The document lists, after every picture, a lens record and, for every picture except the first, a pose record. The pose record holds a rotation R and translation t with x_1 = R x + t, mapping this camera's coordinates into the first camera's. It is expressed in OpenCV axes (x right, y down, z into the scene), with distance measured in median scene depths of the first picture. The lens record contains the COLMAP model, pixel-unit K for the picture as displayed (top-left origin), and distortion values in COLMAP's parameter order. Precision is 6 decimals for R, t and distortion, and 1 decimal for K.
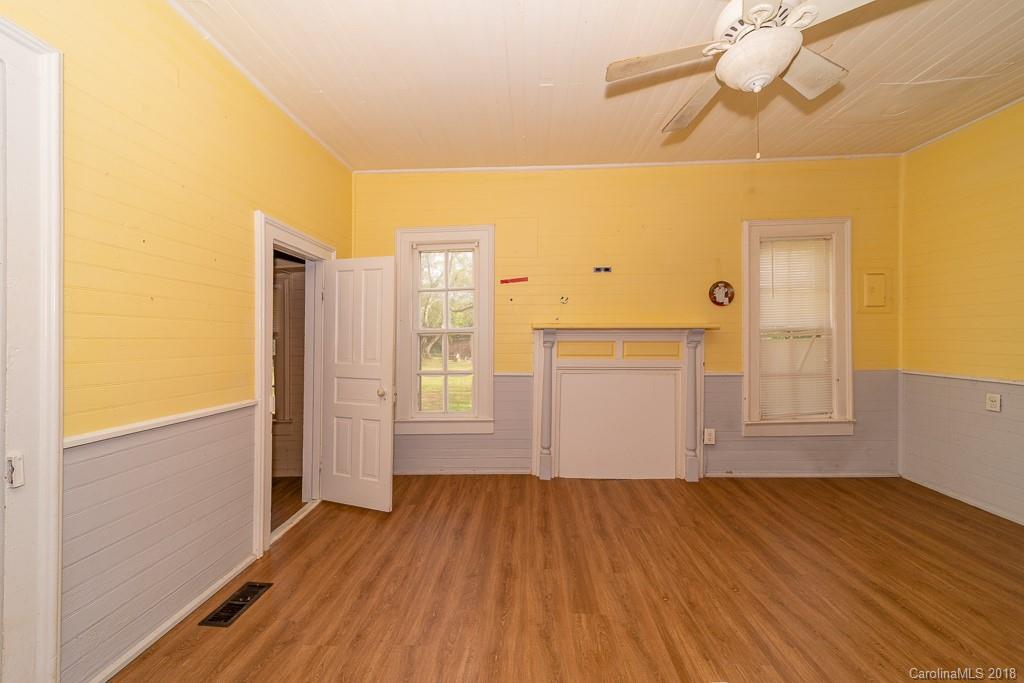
lens RADIAL K [[379.6, 0, 498.8], [0, 379.6, 337.4], [0, 0, 1]] dist [0.008368, -0.000333]
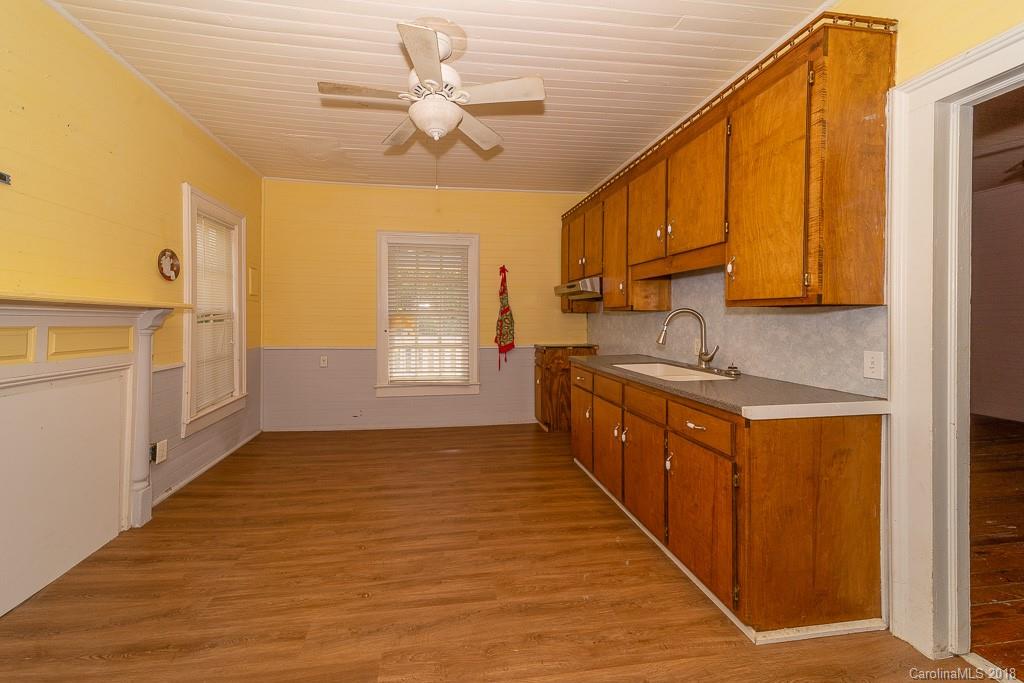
lens RADIAL K [[363.9, 0, 499.5], [0, 363.9, 322.1], [0, 0, 1]] dist [-0.001050, -0.000100]
pose [[-0.218169, 0.000715, 0.975911, -0.370978], [-0.001366, 0.999999, -0.001039, 0.003213], [-0.975910, -0.001560, -0.218167, 0.623013]]
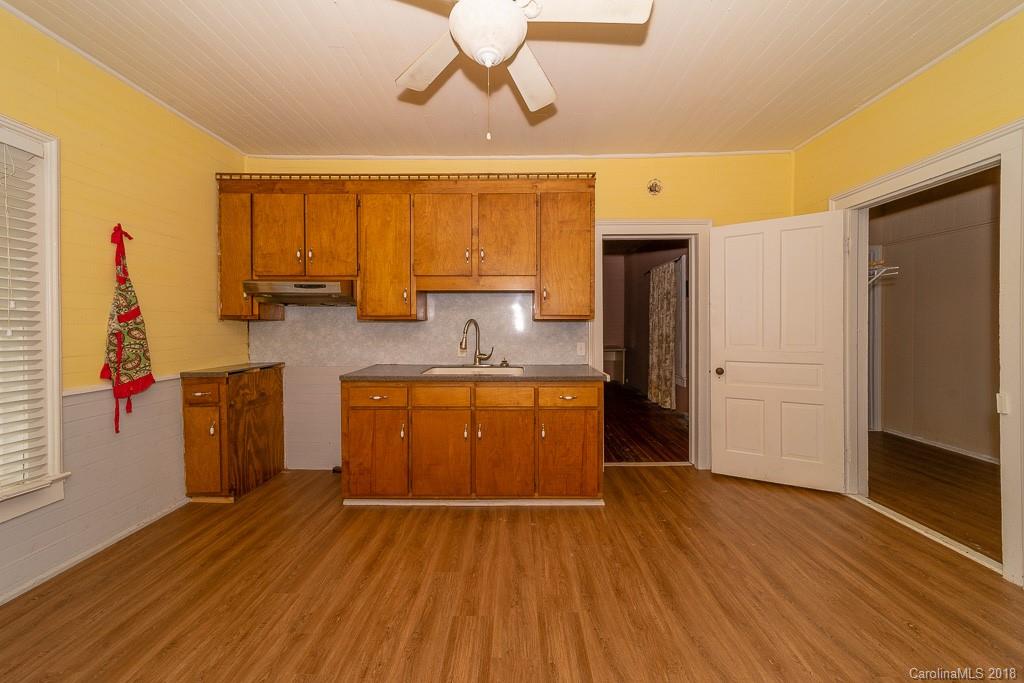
lens RADIAL K [[351.2, 0, 498.9], [0, 351.2, 331.0], [0, 0, 1]] dist [0.000825, 0.000042]
pose [[-0.999582, 0.016546, -0.023726, 0.398626], [0.016369, 0.999837, 0.007633, -0.002879], [0.023849, 0.007241, -0.999689, 1.089213]]
